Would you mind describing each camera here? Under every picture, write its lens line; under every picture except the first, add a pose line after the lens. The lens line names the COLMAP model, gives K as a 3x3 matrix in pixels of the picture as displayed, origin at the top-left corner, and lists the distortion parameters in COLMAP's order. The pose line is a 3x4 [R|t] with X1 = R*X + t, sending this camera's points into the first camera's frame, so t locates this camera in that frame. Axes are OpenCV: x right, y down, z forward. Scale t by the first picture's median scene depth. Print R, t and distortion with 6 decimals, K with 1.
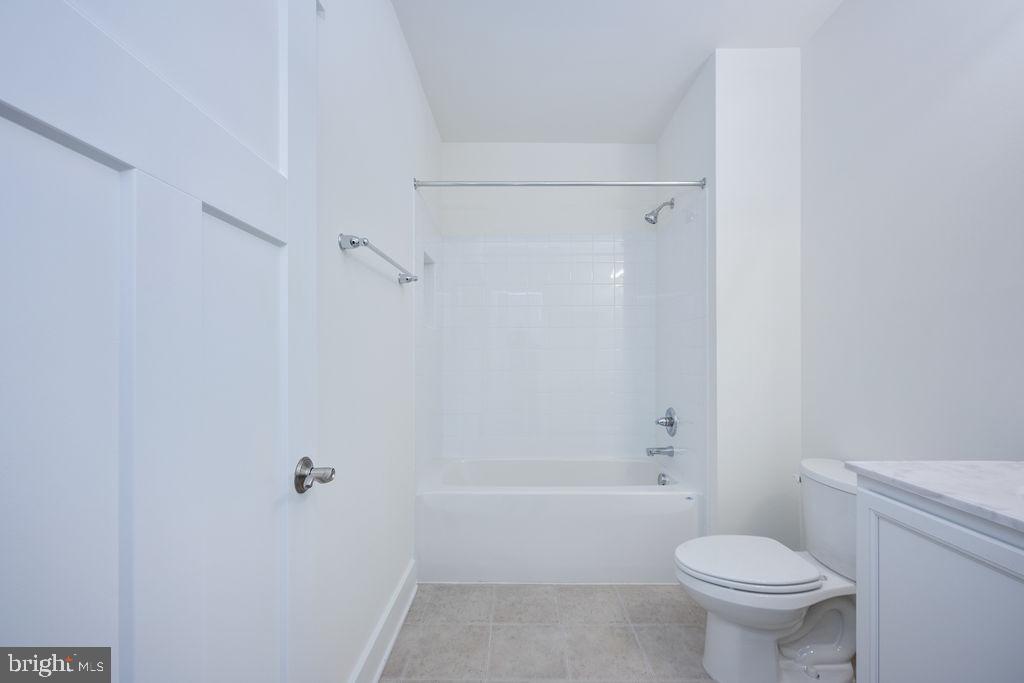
lens RADIAL K [[418.8, 0, 515.5], [0, 418.8, 347.9], [0, 0, 1]] dist [-0.000980, 0.000174]
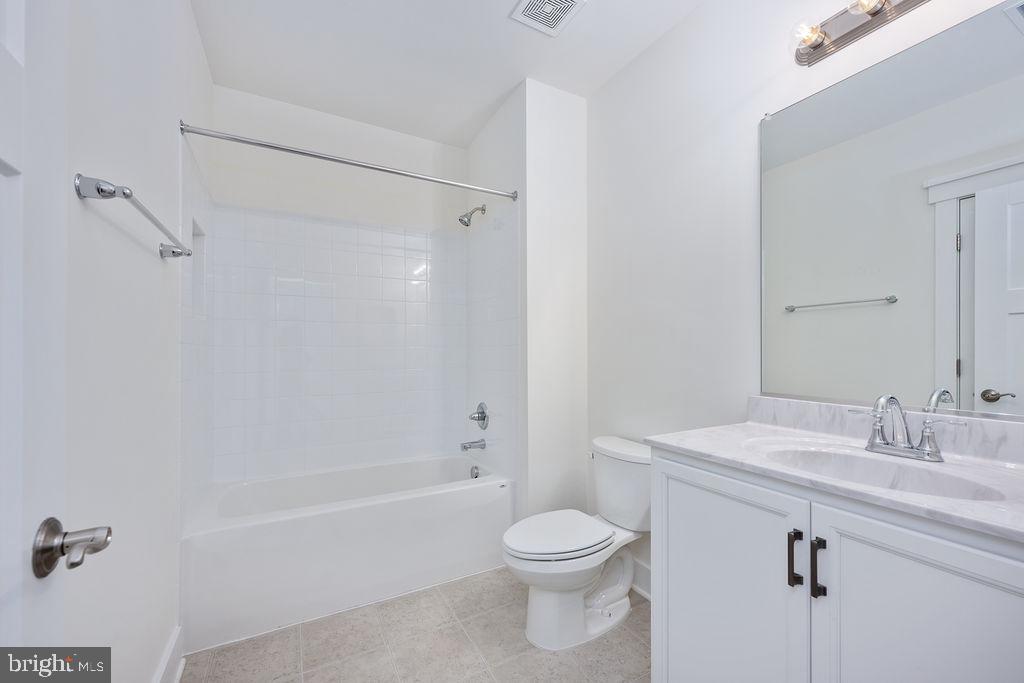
lens RADIAL K [[418.8, 0, 513.8], [0, 418.8, 343.2], [0, 0, 1]] dist [-0.000980, 0.000174]
pose [[0.870778, 0.008497, 0.491603, -0.107476], [-0.006236, 0.999961, -0.006236, -0.001038], [-0.491637, 0.002364, 0.870797, 0.057851]]
